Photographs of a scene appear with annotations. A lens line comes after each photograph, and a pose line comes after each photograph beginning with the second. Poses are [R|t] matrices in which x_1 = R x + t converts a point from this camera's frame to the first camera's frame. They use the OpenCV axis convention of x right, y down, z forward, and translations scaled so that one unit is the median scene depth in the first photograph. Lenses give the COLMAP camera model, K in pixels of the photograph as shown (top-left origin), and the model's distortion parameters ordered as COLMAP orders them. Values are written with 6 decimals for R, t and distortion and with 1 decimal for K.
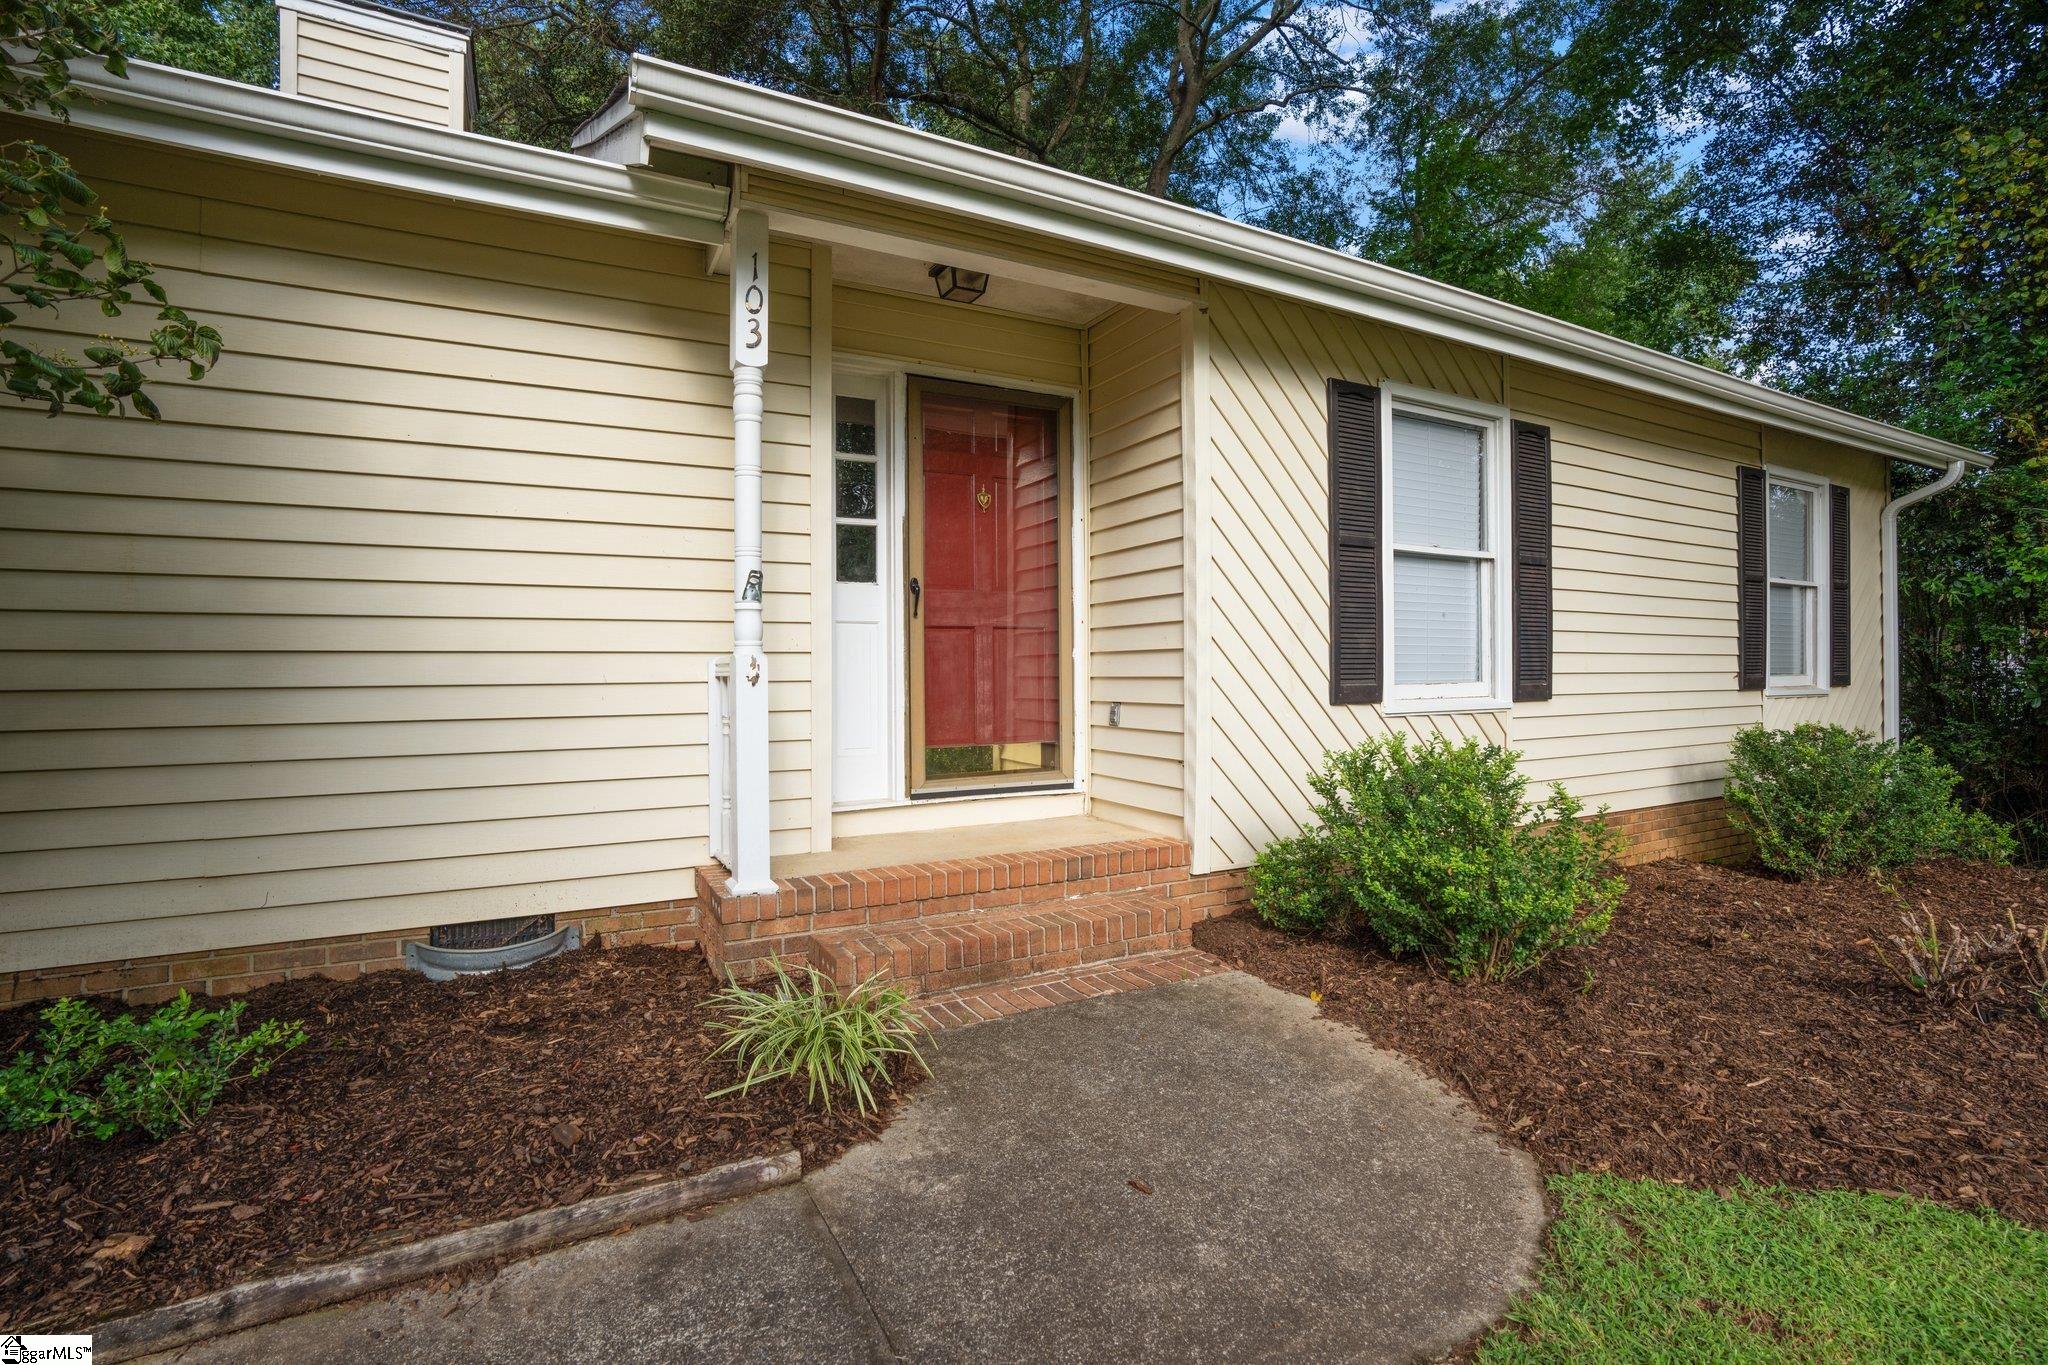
lens RADIAL K [[922.0, 0, 1034.9], [0, 922.0, 674.0], [0, 0, 1]] dist [-0.001131, -0.000498]
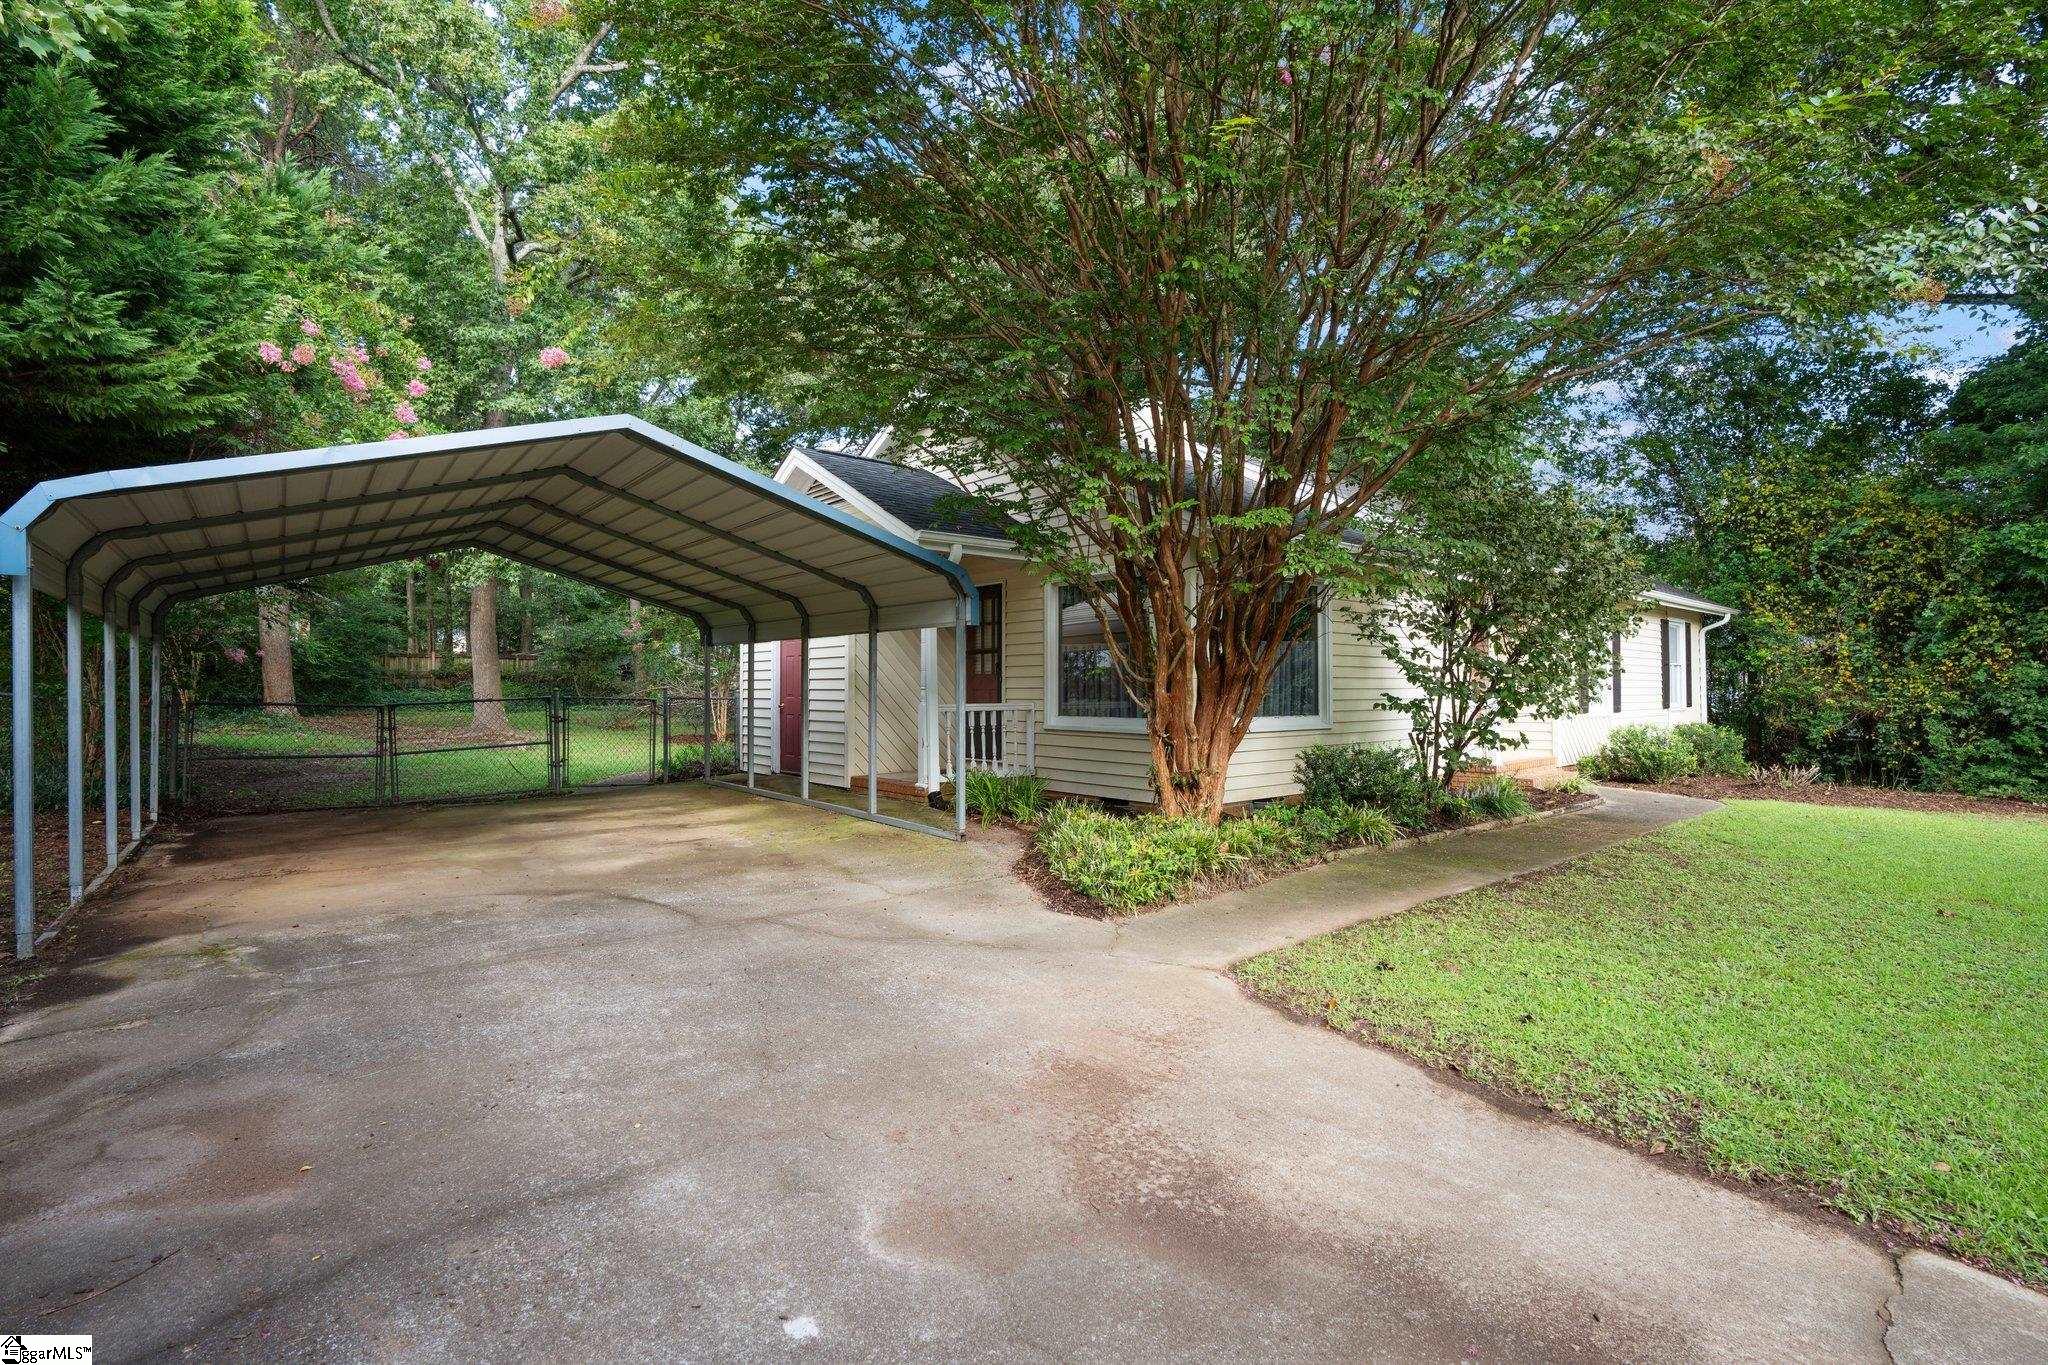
lens RADIAL K [[922.0, 0, 1034.9], [0, 922.0, 674.0], [0, 0, 1]] dist [-0.001131, -0.000498]
pose [[0.974274, 0.008640, 0.225203, -1.709296], [-0.003345, 0.999709, -0.023881, -0.013715], [-0.225343, 0.022513, 0.974019, -1.222297]]
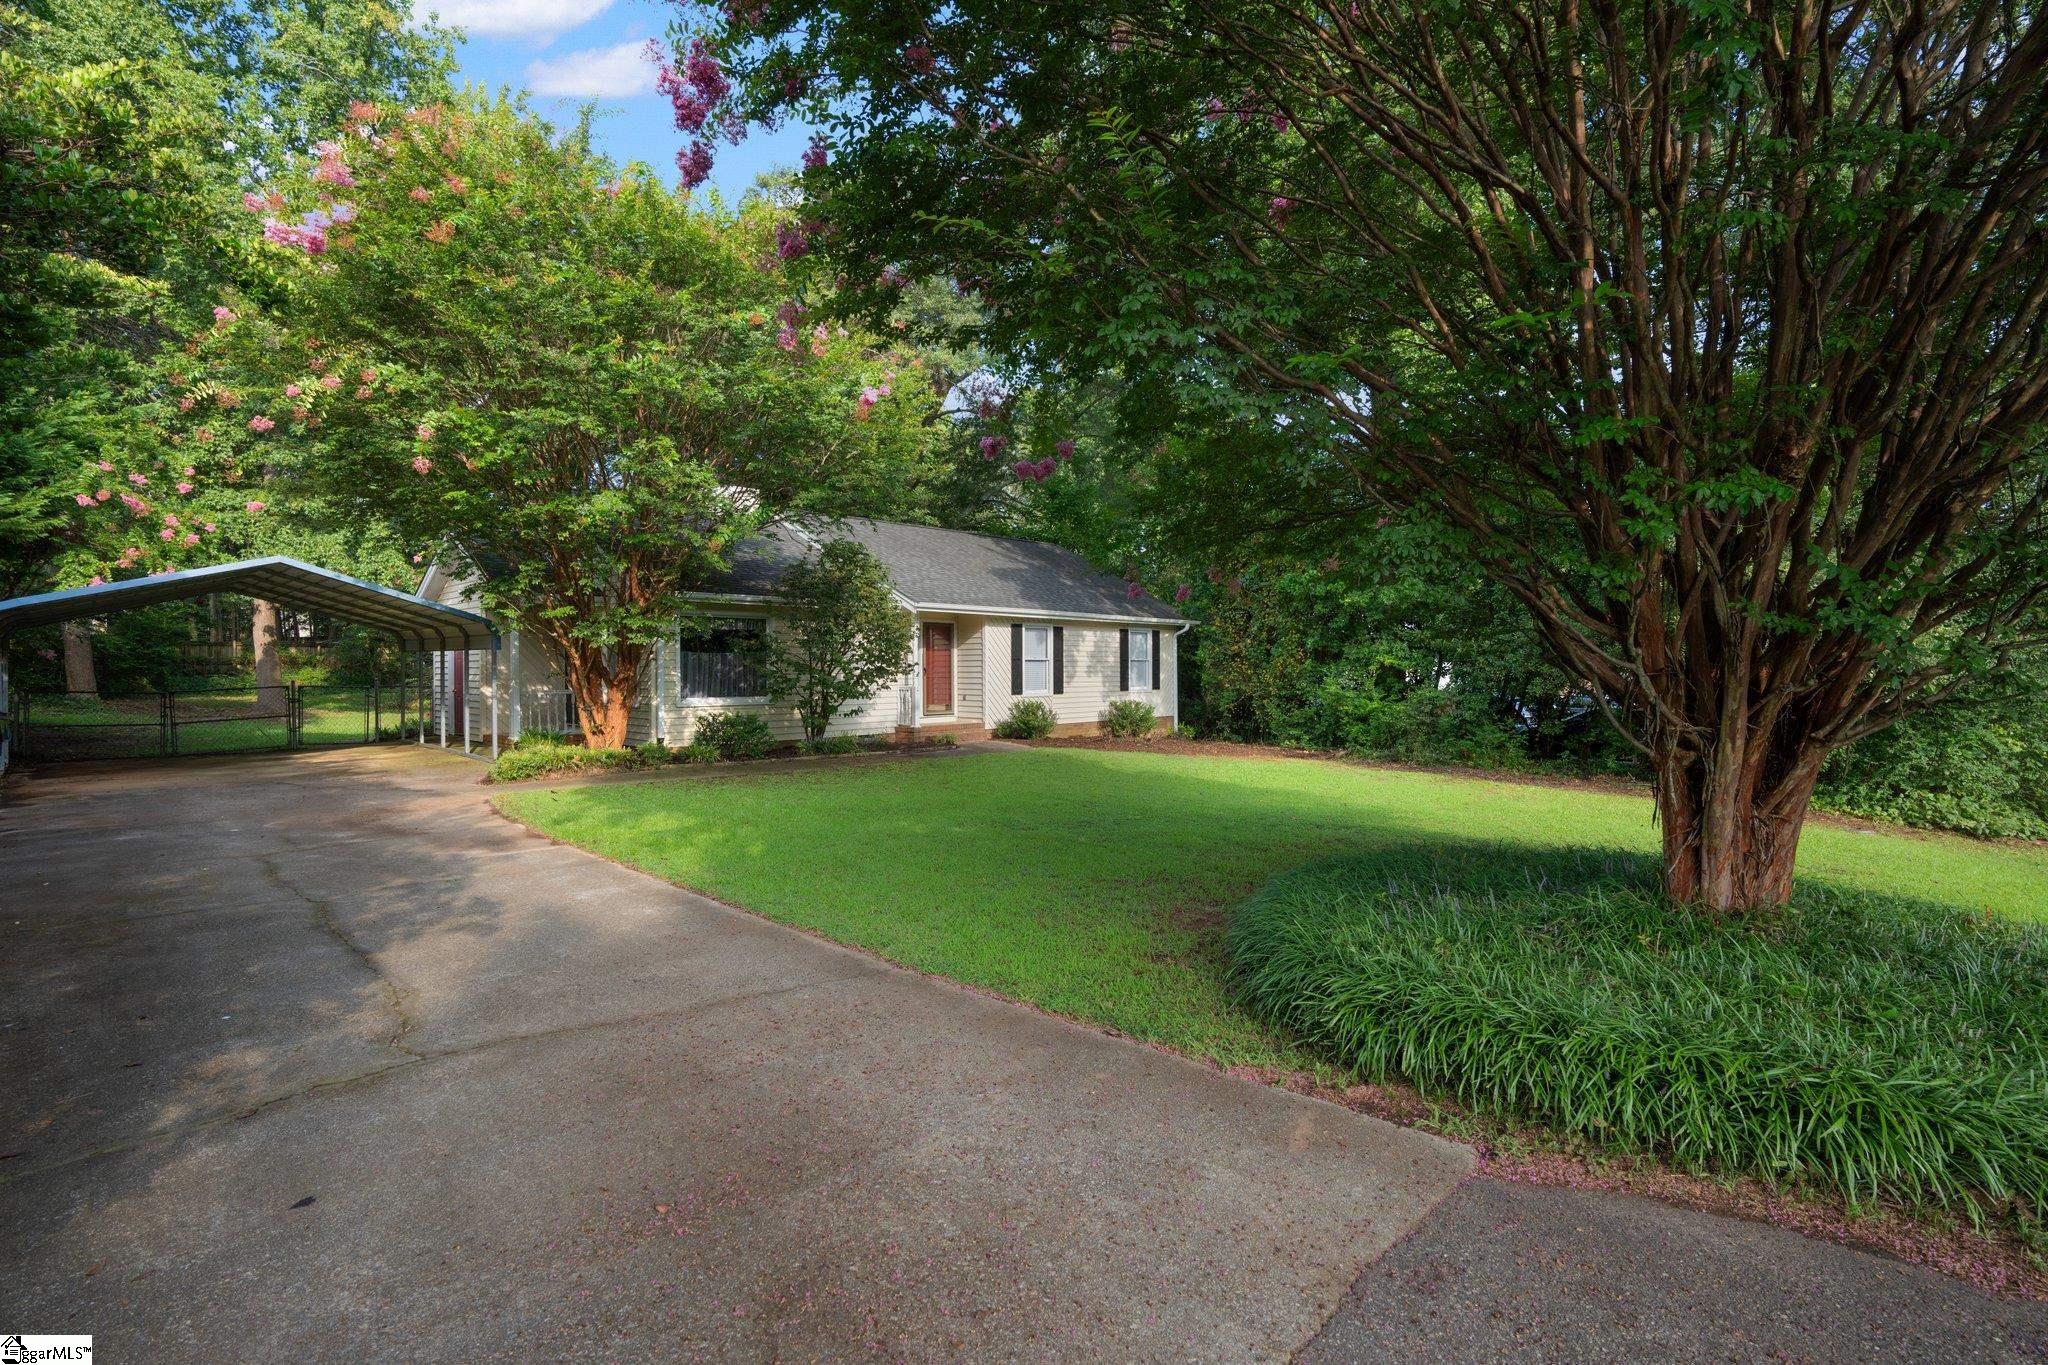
lens RADIAL K [[922.0, 0, 1034.9], [0, 922.0, 674.0], [0, 0, 1]] dist [-0.001131, -0.000498]
pose [[0.938904, 0.004855, 0.344146, -0.969843], [-0.002856, 0.999976, -0.006314, -0.035778], [-0.344168, 0.004945, 0.938895, -2.821716]]
